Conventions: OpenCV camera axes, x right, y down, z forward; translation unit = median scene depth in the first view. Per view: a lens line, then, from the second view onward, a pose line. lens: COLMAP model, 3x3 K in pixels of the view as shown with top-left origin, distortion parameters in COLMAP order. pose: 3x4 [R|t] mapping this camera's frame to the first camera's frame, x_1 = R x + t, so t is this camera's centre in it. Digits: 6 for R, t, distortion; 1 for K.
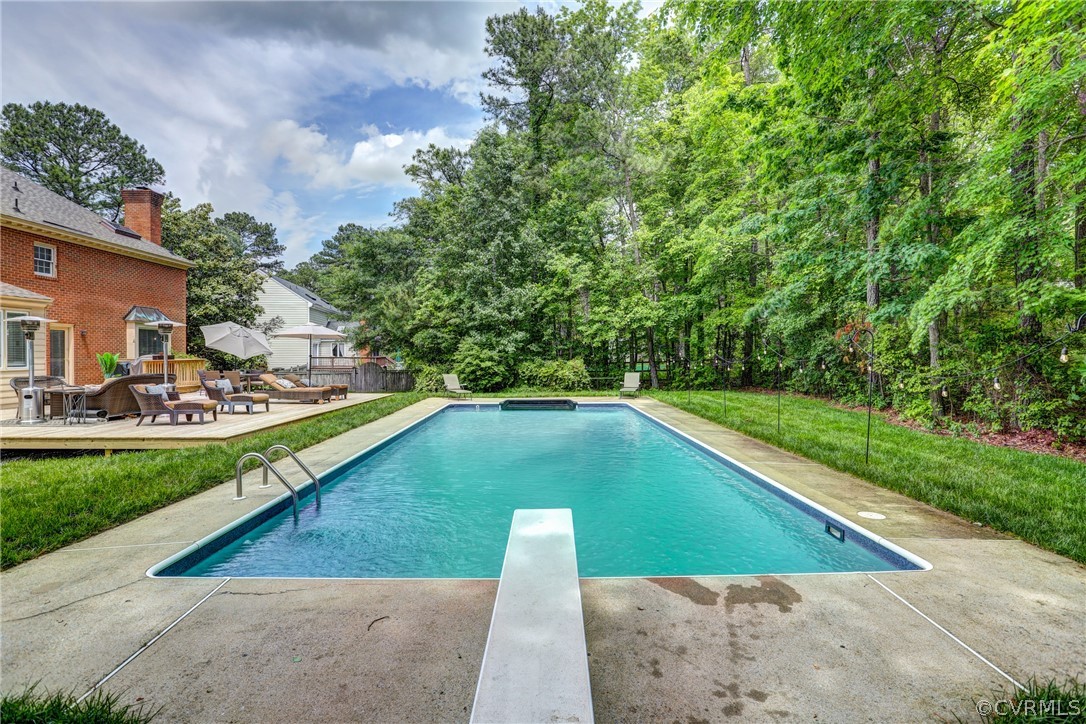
lens RADIAL K [[493.2, 0, 538.3], [0, 493.2, 355.3], [0, 0, 1]] dist [-0.055305, 0.020126]
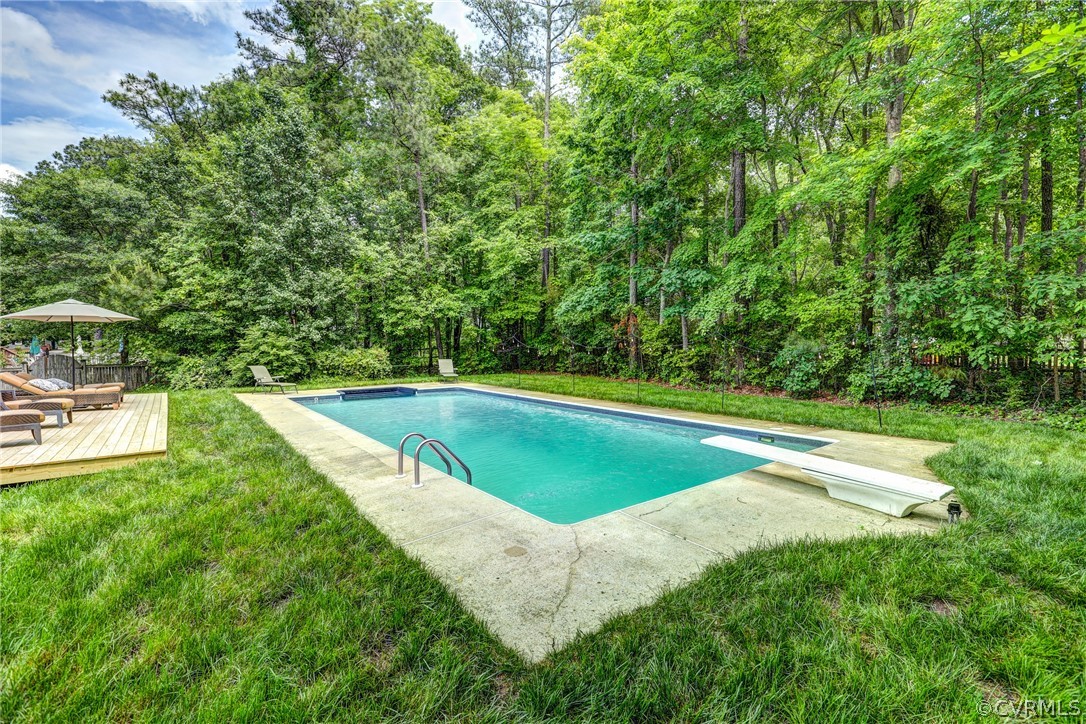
lens RADIAL K [[493.2, 0, 543.2], [0, 493.2, 358.3], [0, 0, 1]] dist [-0.055305, 0.020126]
pose [[0.800699, -0.020521, 0.598715, -0.254316], [0.002679, 0.999526, 0.030675, 0.000706], [-0.599060, -0.022958, 0.800375, 0.009112]]
